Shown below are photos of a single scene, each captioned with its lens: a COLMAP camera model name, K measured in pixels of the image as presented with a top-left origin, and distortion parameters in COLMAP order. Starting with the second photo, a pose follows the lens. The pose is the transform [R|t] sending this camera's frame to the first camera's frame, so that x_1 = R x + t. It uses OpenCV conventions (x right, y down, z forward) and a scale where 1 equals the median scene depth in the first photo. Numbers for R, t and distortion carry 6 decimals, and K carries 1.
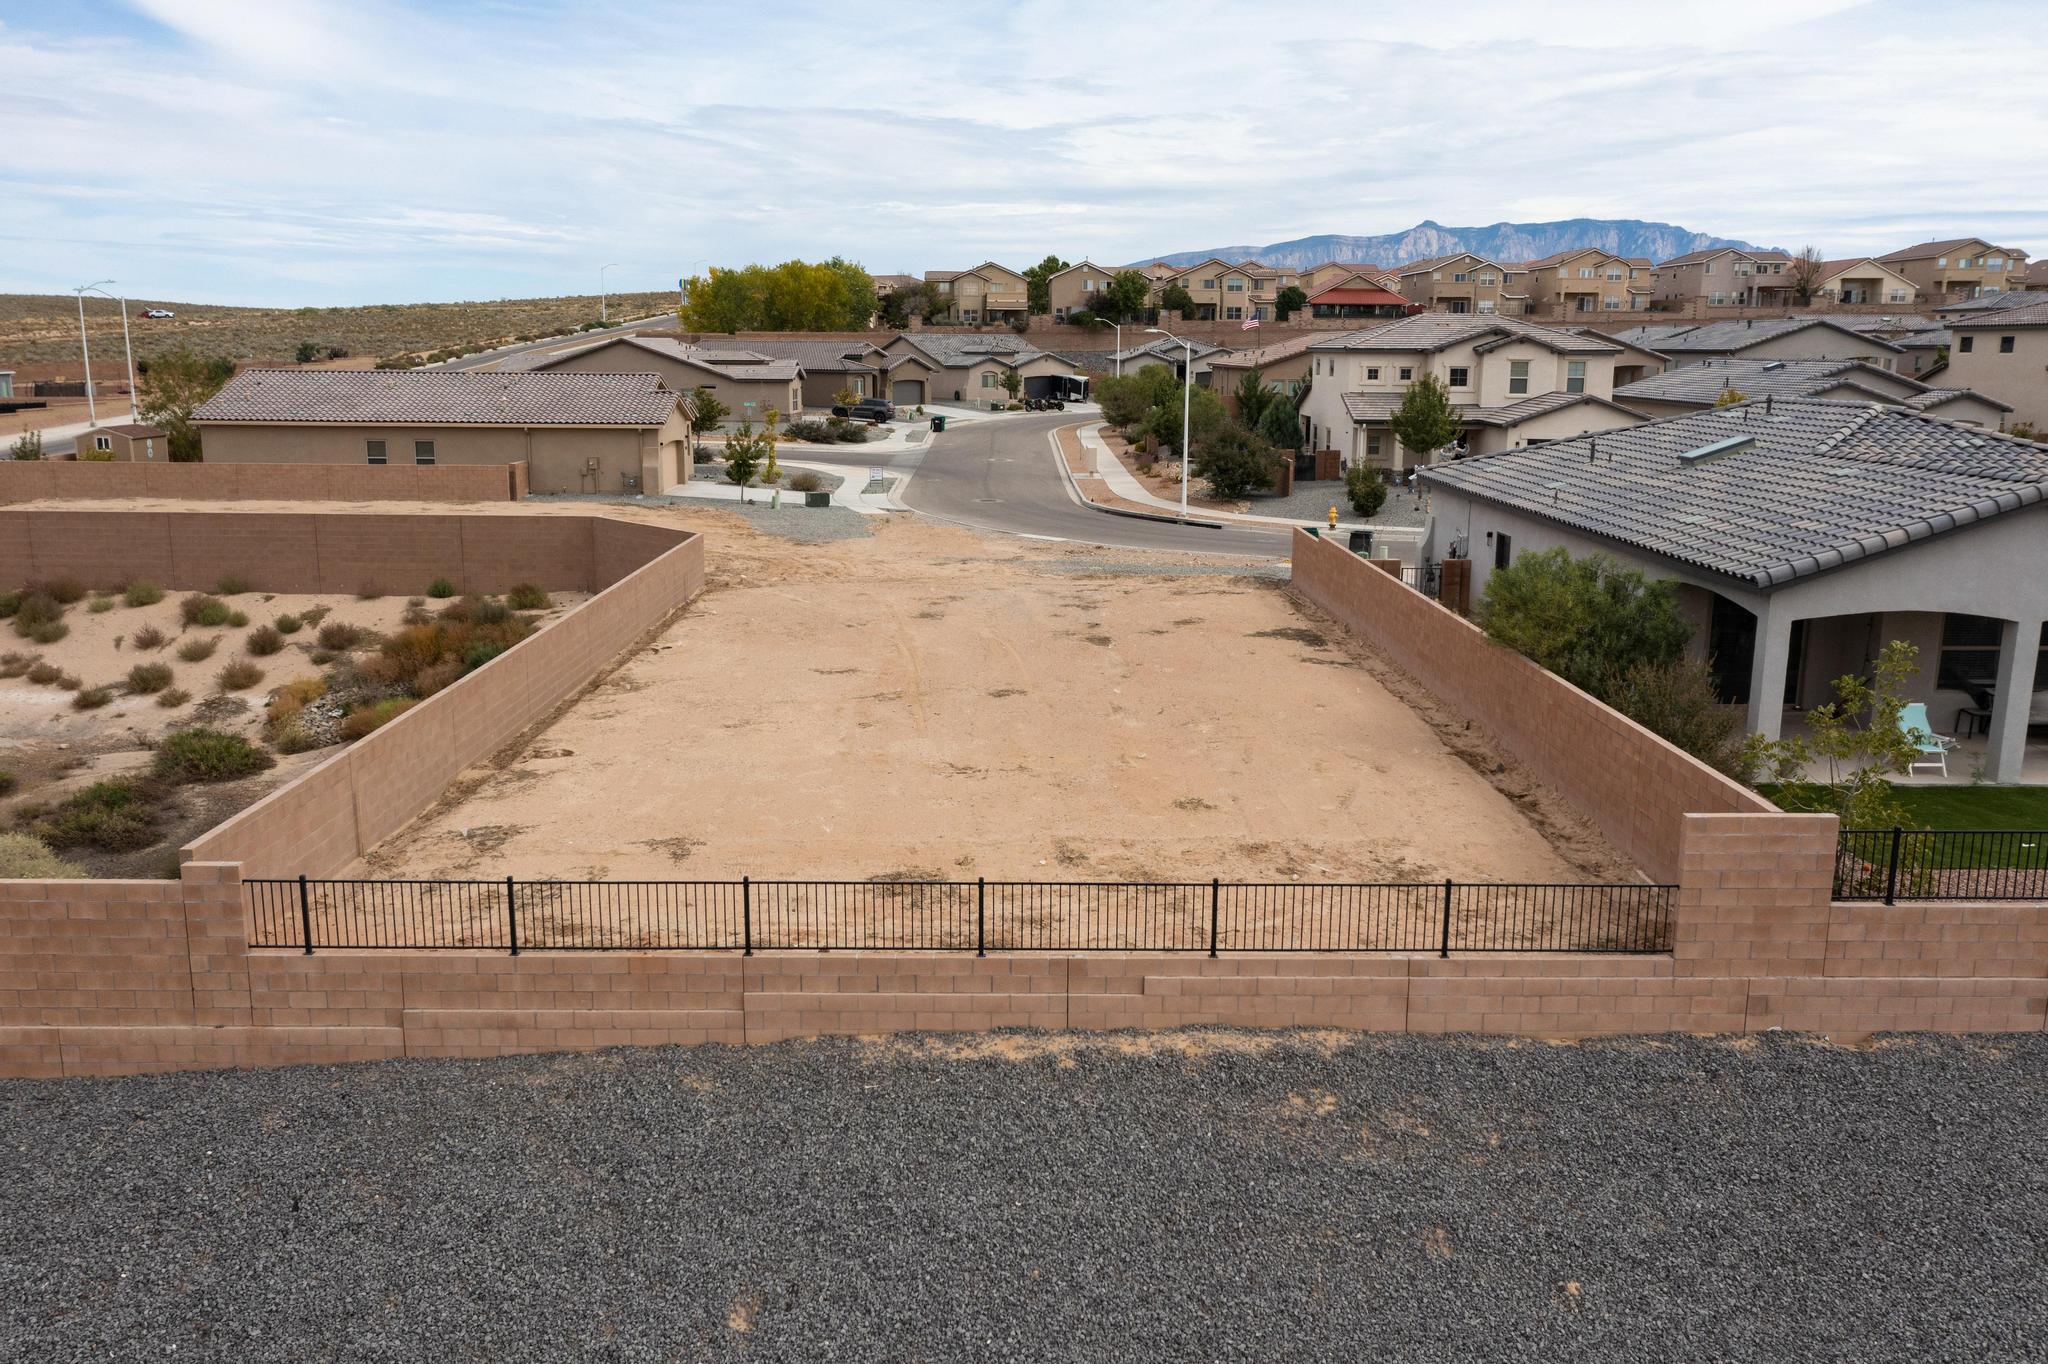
lens RADIAL K [[1663.1, 0, 1024.0], [0, 1663.1, 682.0], [0, 0, 1]] dist [-0.008310, 0.035544]
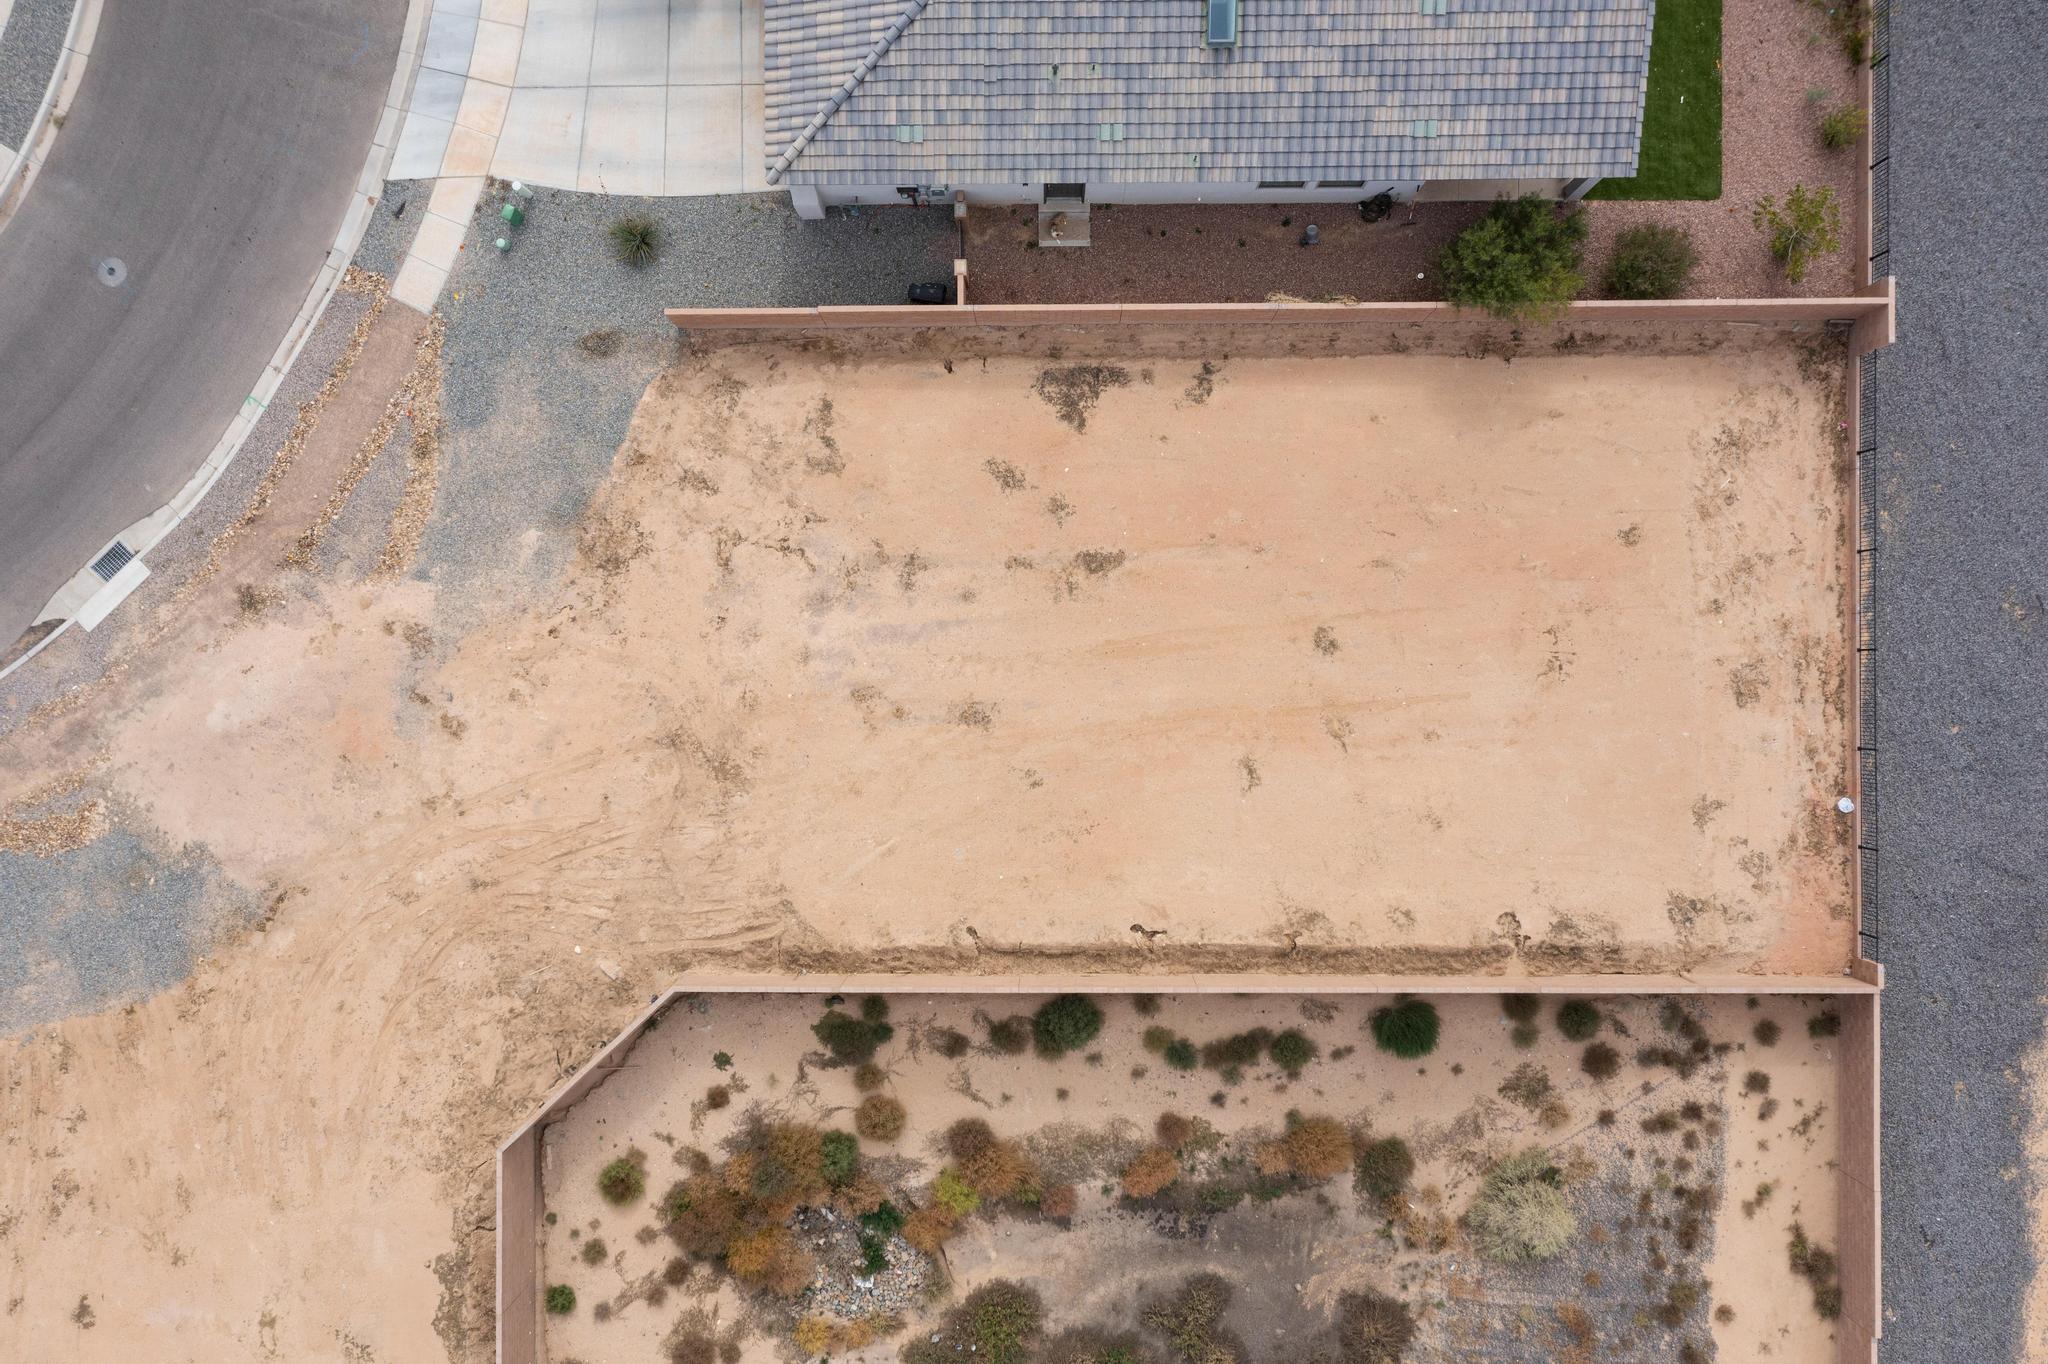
lens RADIAL K [[1663.1, 0, 1024.0], [0, 1663.1, 682.0], [0, 0, 1]] dist [-0.008310, 0.035544]
pose [[0.005556, -0.999927, -0.010702, -0.031605], [0.215220, -0.009256, 0.976522, -1.444356], [-0.976550, -0.007729, 0.215153, 0.994381]]
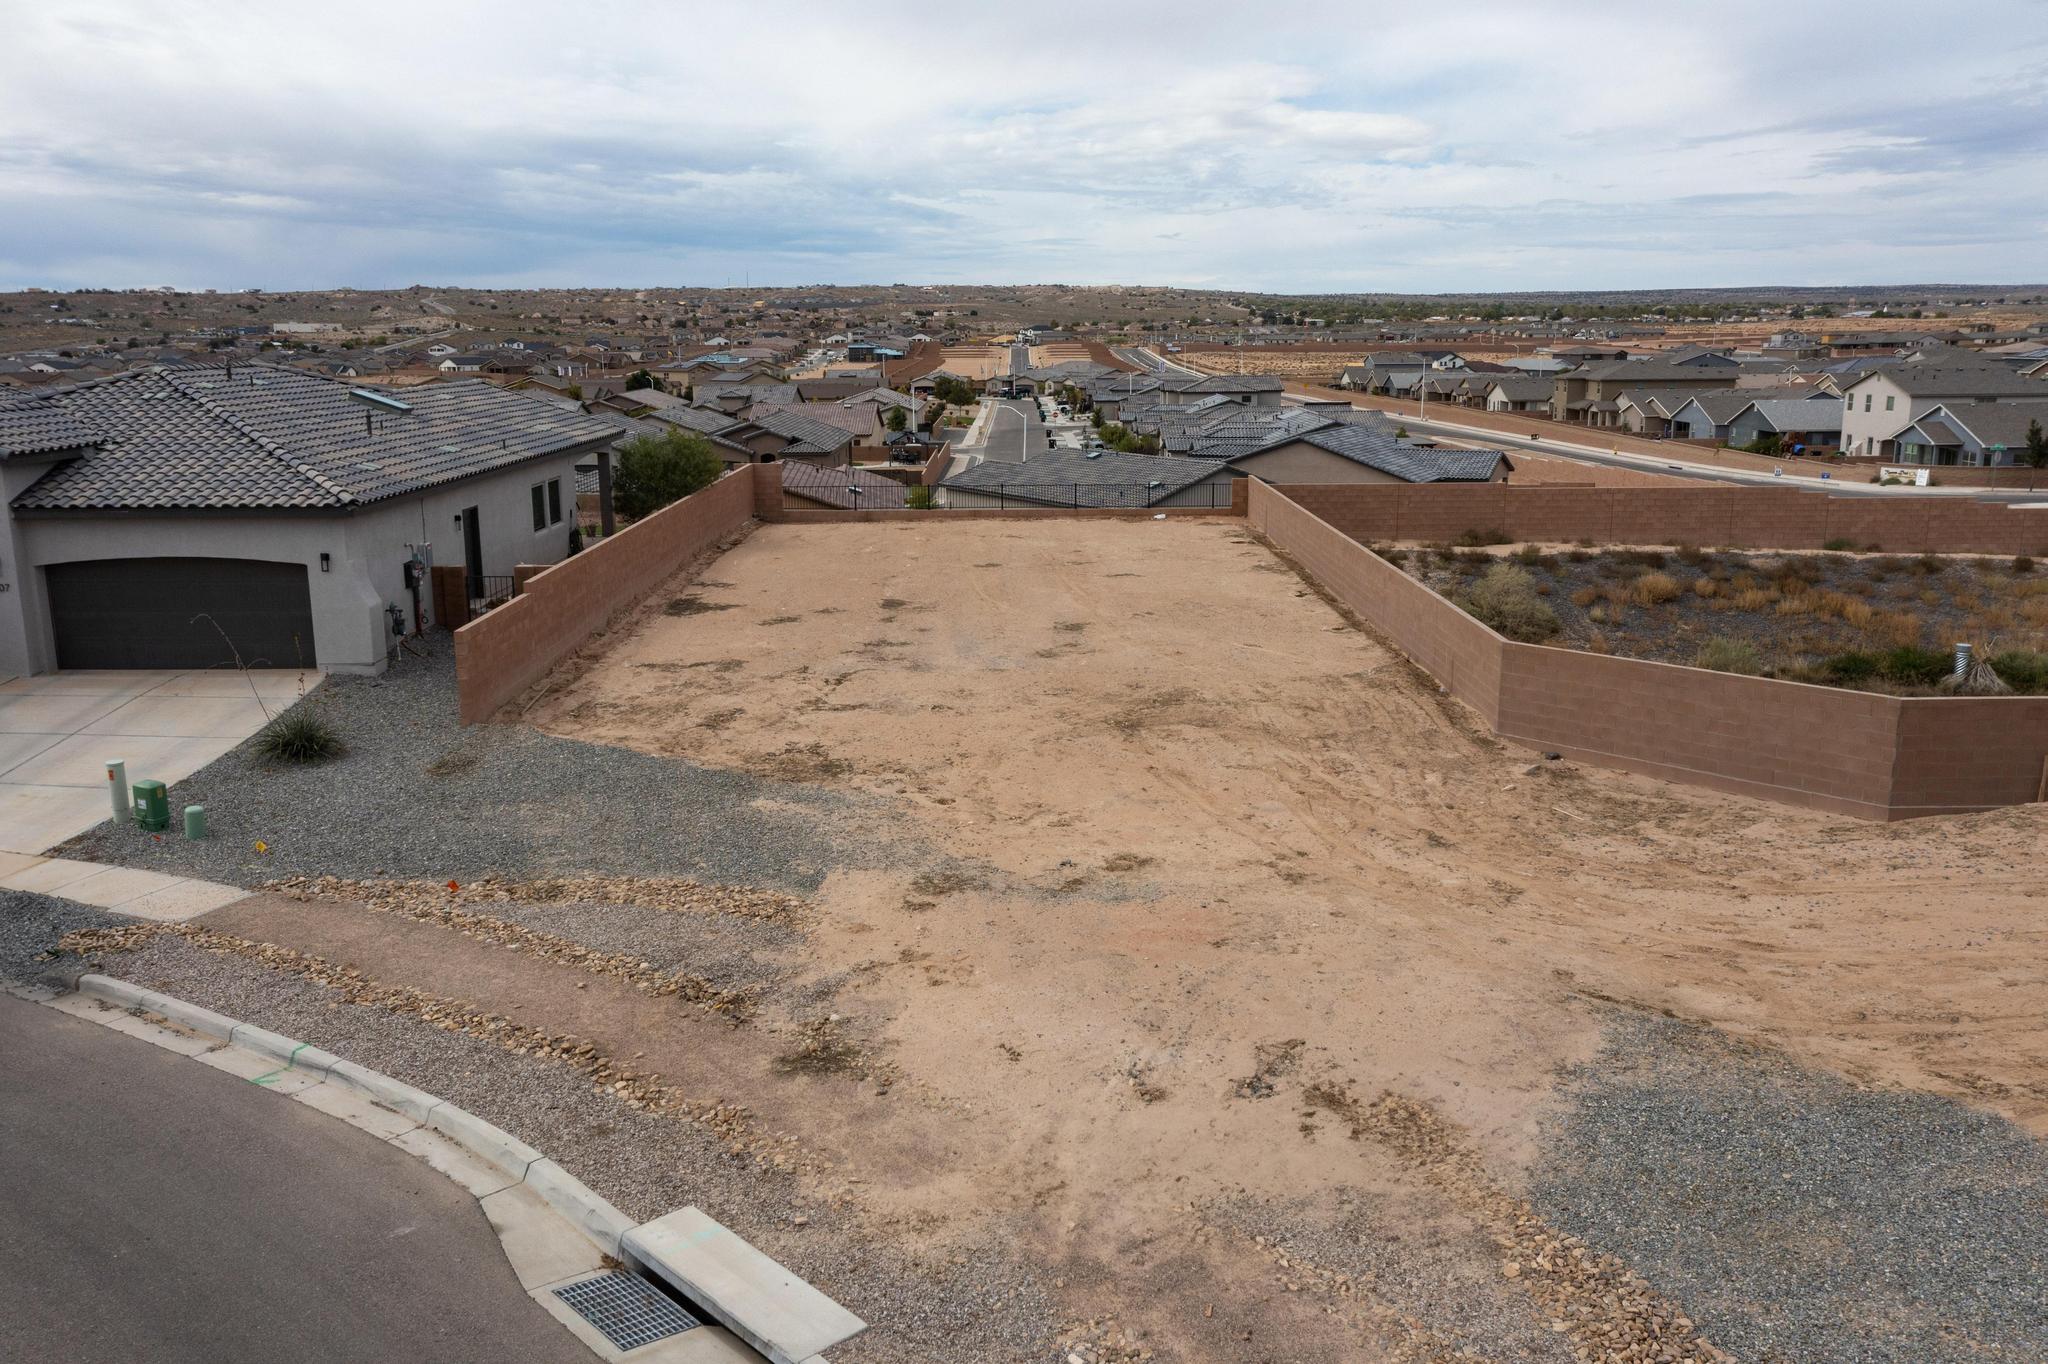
lens RADIAL K [[1648.7, 0, 1032.5], [0, 1648.7, 689.3], [0, 0, 1]] dist [-0.010085, 0.011316]
pose [[-0.999996, -0.000935, -0.002844, -0.046152], [-0.002003, 0.915023, 0.403397, -0.479485], [0.002225, 0.403401, -0.915020, 2.415264]]
